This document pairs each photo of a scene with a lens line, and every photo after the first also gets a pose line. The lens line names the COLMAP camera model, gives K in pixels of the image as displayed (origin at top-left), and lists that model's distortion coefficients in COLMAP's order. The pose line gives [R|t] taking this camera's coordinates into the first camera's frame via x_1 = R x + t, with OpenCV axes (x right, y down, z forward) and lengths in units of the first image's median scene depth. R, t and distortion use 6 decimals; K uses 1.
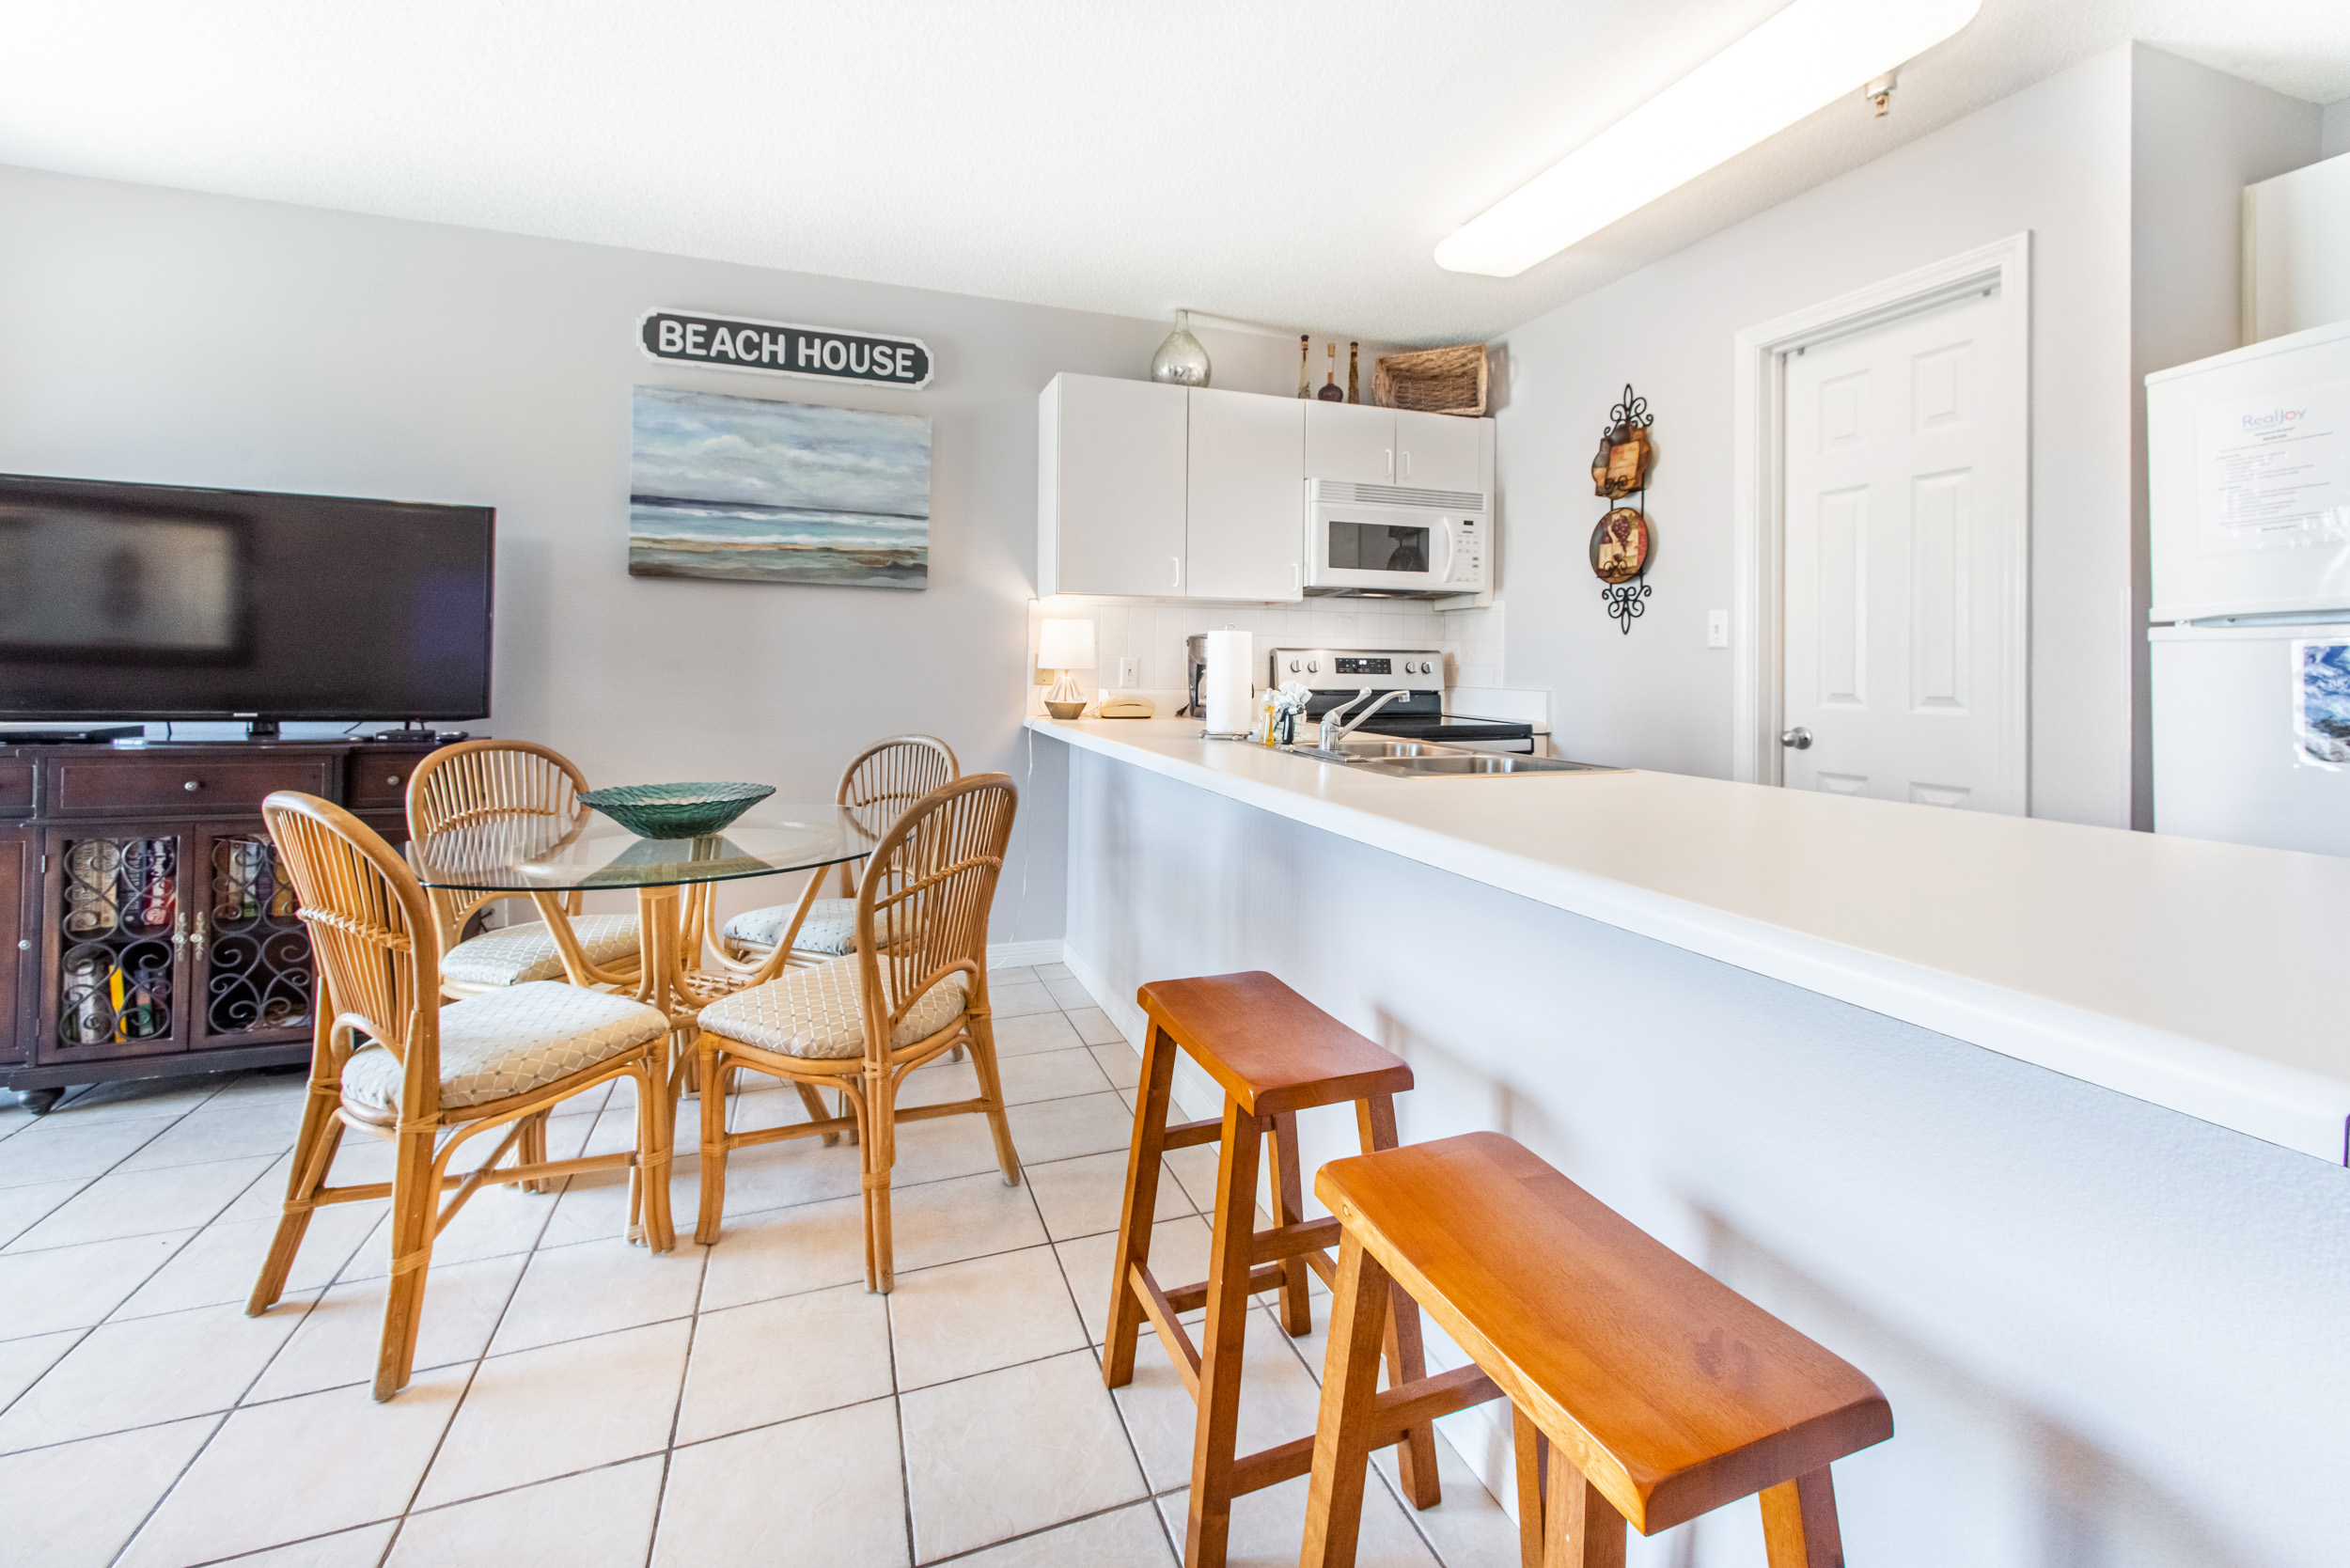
lens RADIAL K [[964.4, 0, 1184.2], [0, 964.4, 658.2], [0, 0, 1]] dist [0.000390, 0.000430]
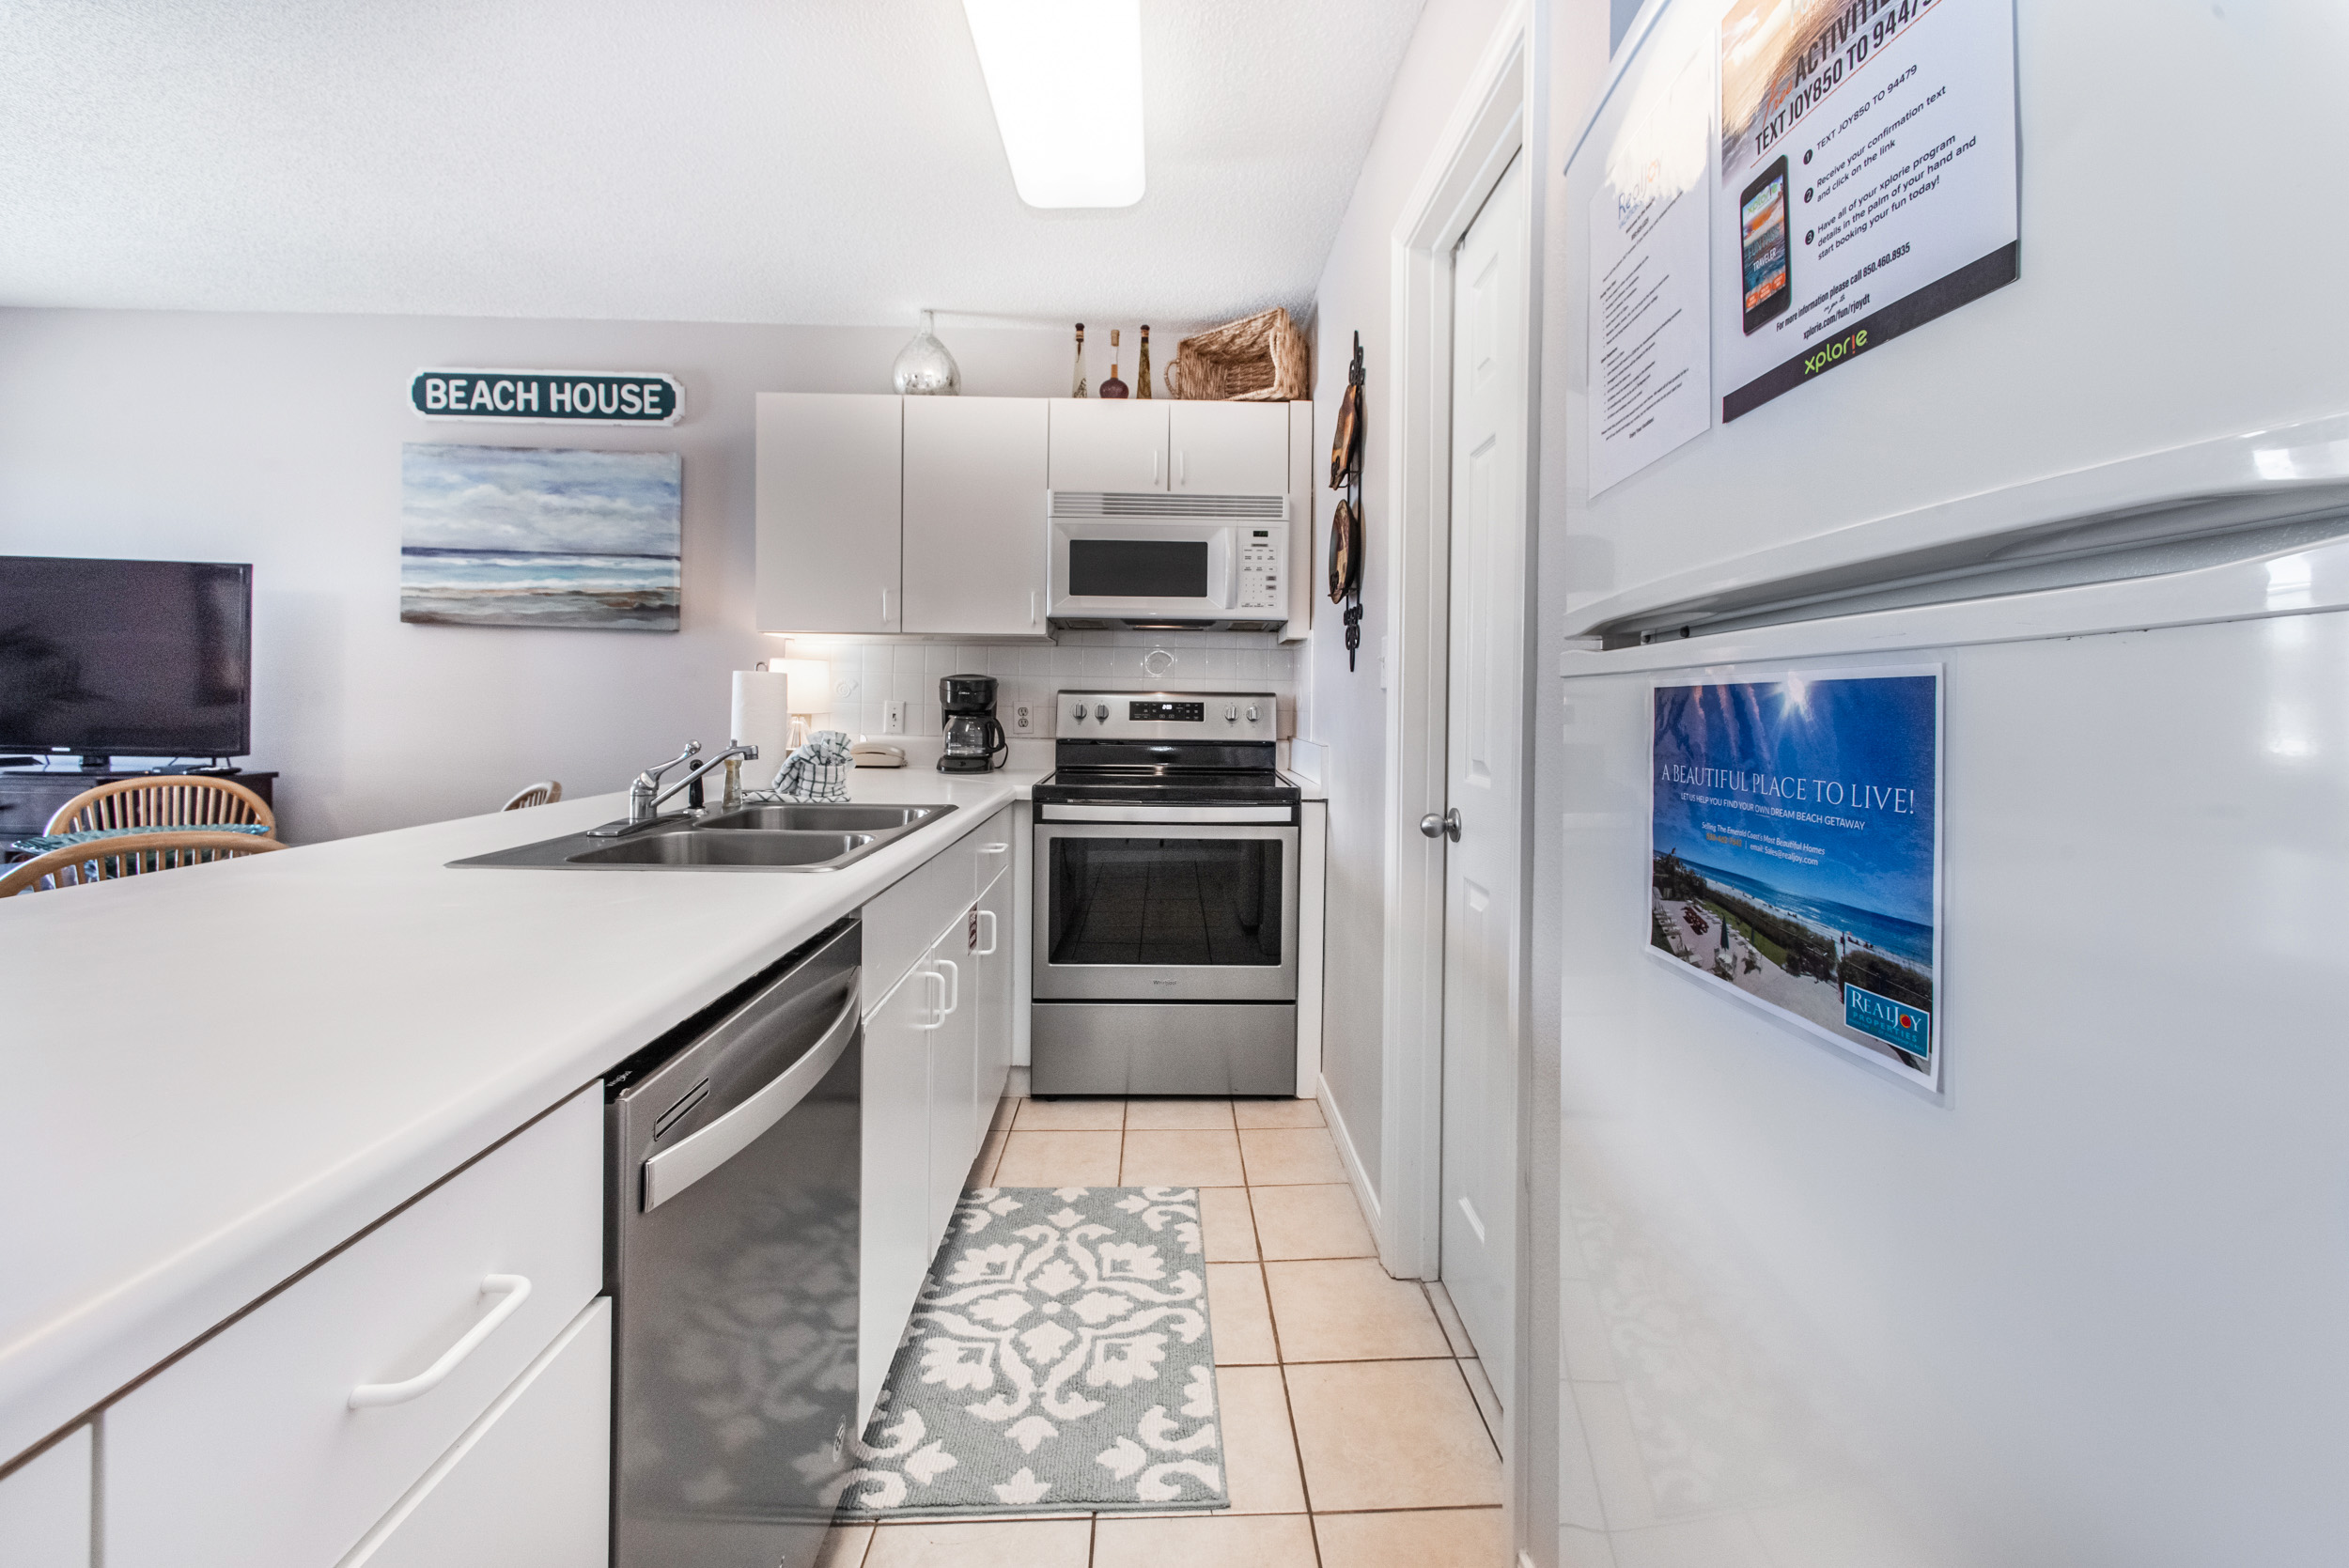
lens RADIAL K [[963.9, 0, 1194.2], [0, 963.9, 704.7], [0, 0, 1]] dist [0.000390, 0.000430]
pose [[0.950598, 0.002819, -0.310413, 0.548624], [-0.001384, 0.999987, 0.004843, -0.002423], [0.310423, -0.004174, 0.950589, 0.246819]]
